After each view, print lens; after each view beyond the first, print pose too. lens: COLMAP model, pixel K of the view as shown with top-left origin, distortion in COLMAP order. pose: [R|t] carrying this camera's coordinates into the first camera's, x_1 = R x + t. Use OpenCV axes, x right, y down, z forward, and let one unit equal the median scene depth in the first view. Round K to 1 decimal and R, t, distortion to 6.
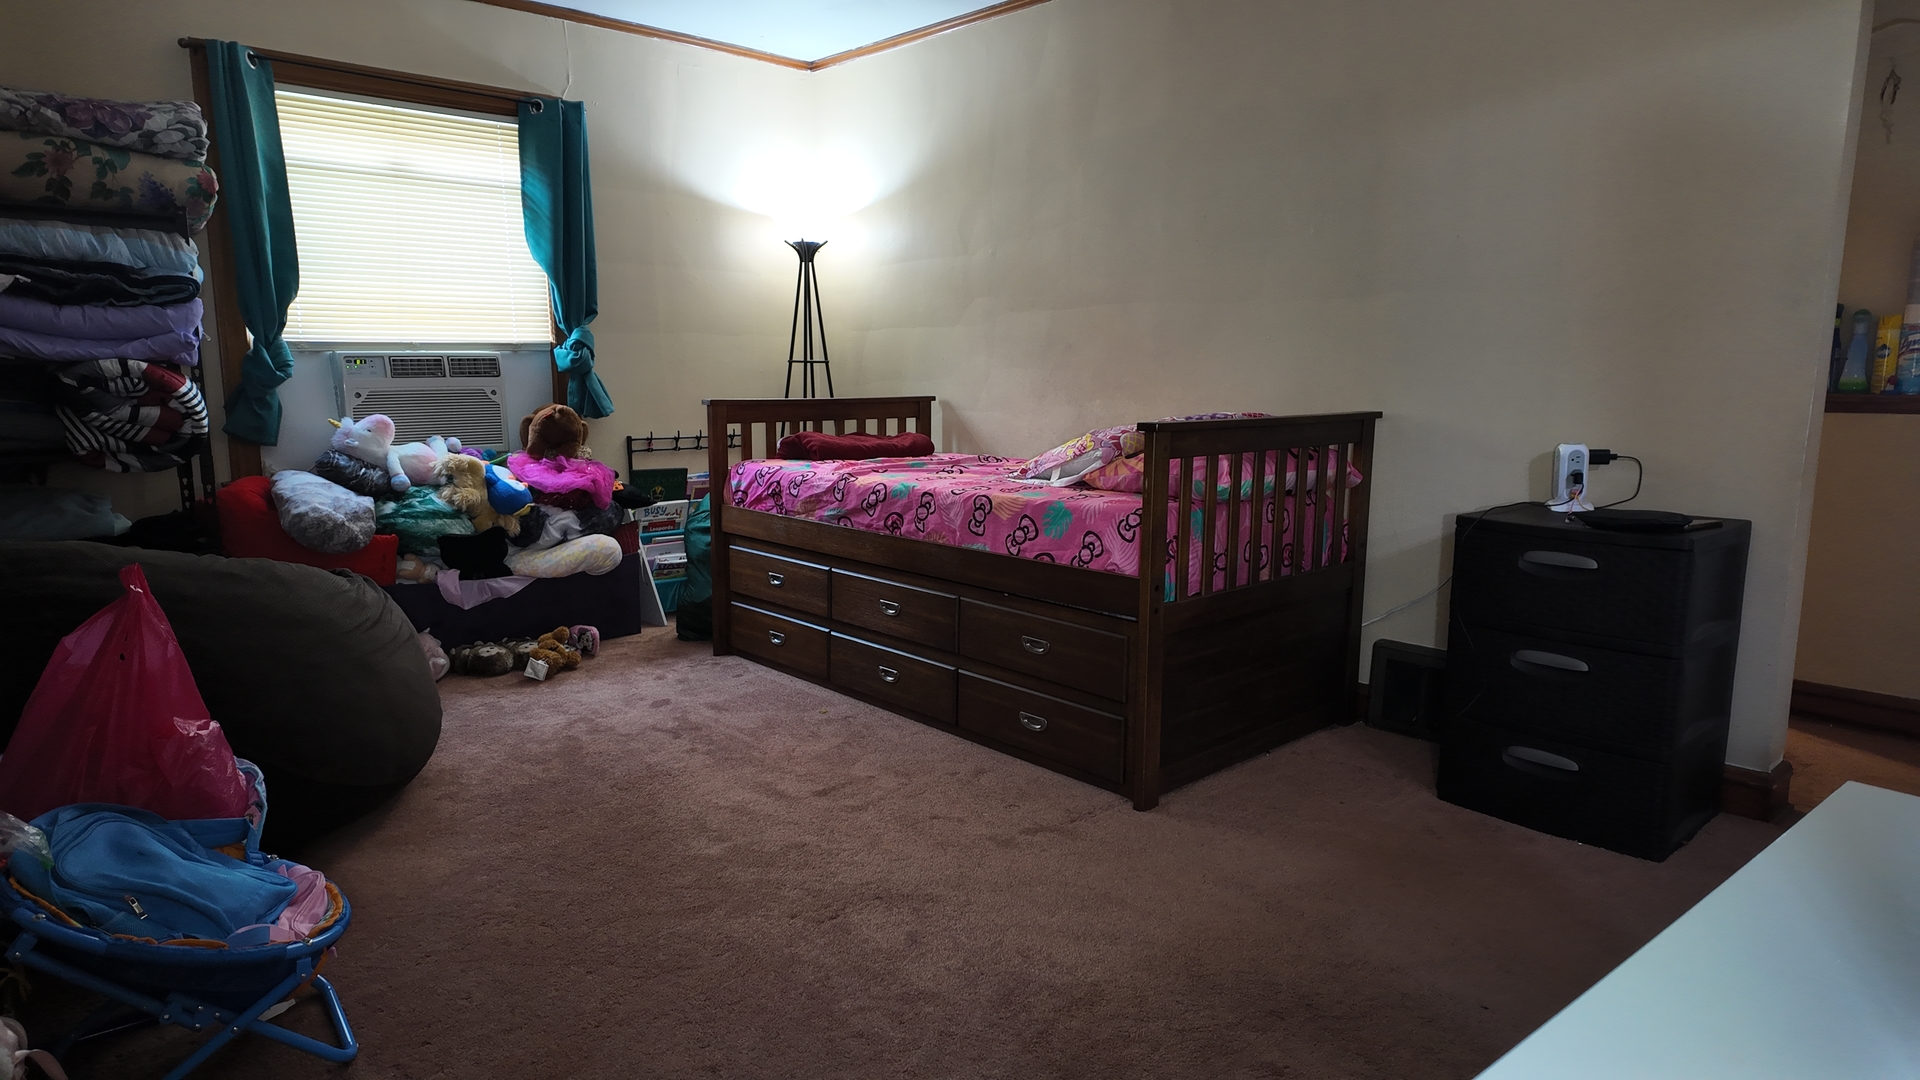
lens RADIAL K [[1153.5, 0, 960.0], [0, 1153.5, 540.0], [0, 0, 1]] dist [-0.015291, -0.000585]
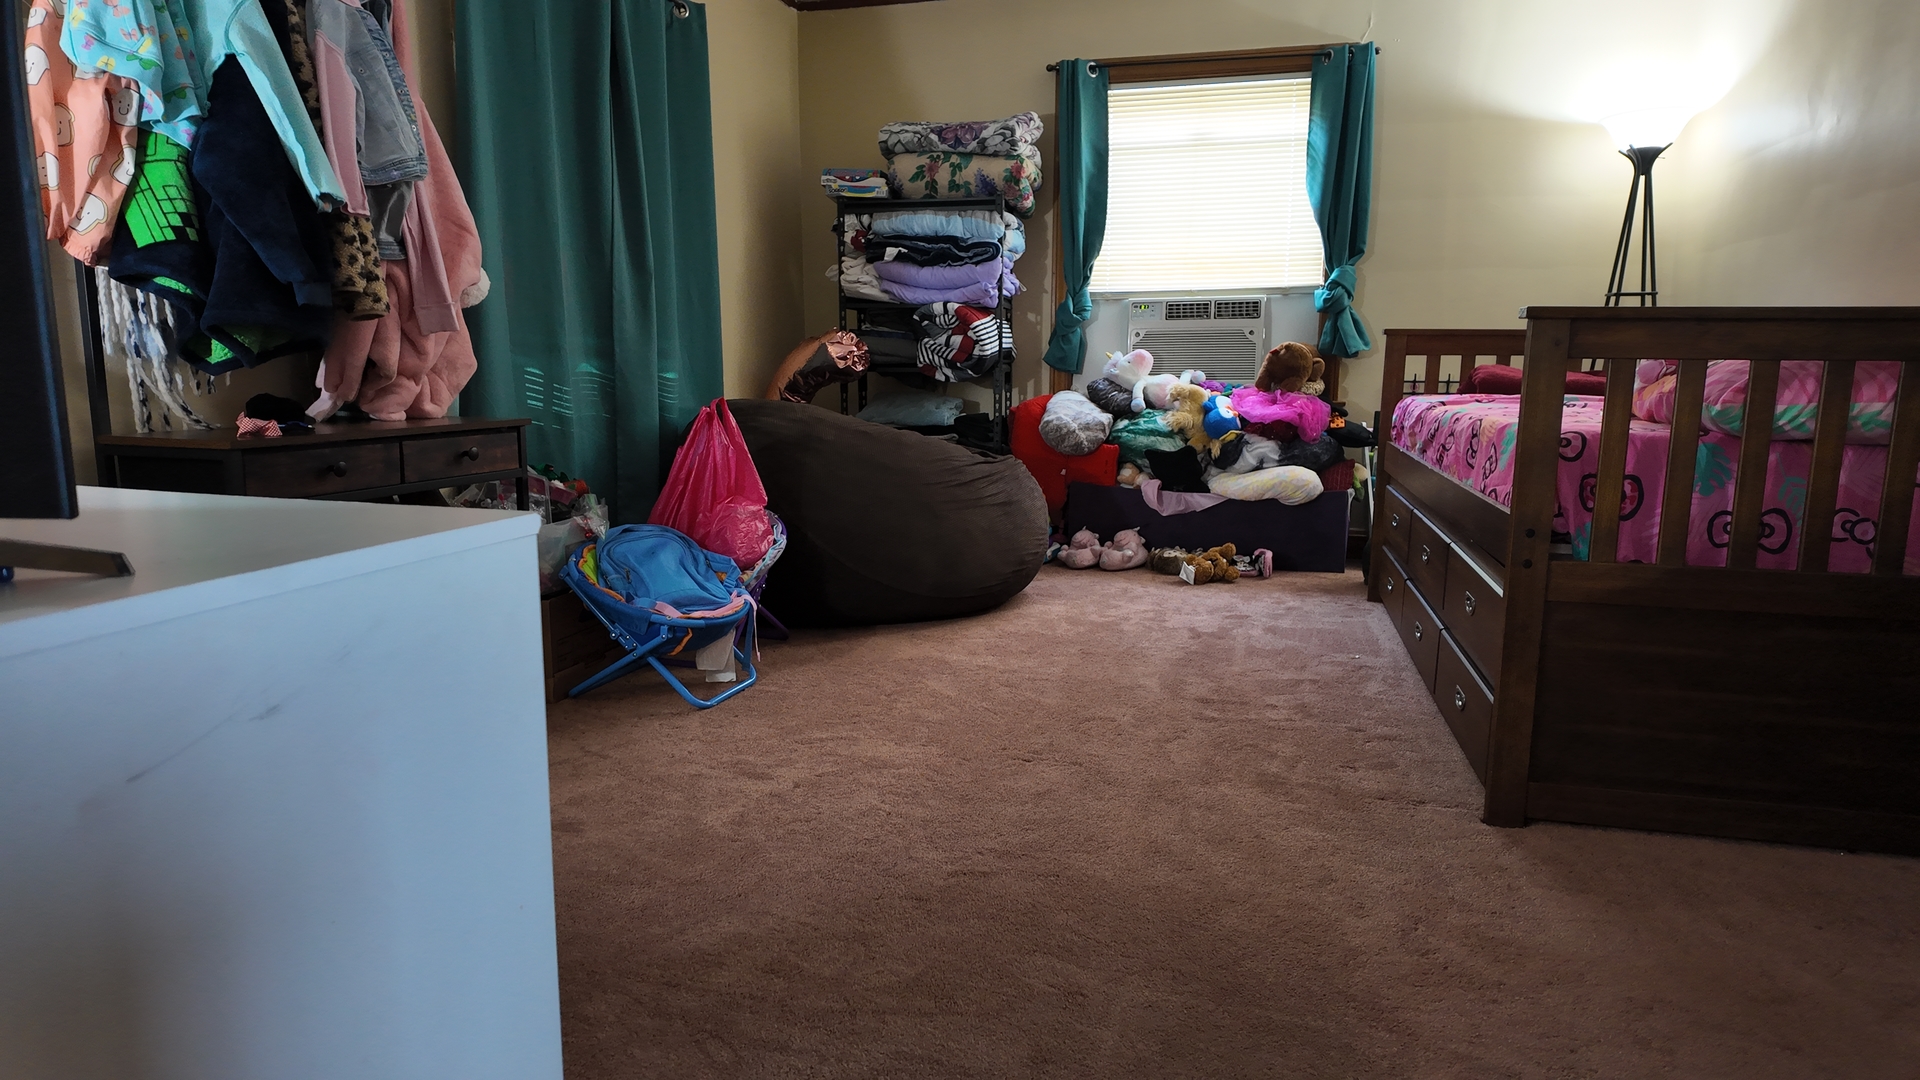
lens RADIAL K [[1139.0, 0, 960.0], [0, 1139.0, 540.0], [0, 0, 1]] dist [0.046571, -0.016208]
pose [[0.528429, 0.128929, -0.839131, 0.440804], [-0.128055, 0.989198, 0.071345, 0.028992], [0.839264, 0.069754, 0.539231, 0.209926]]
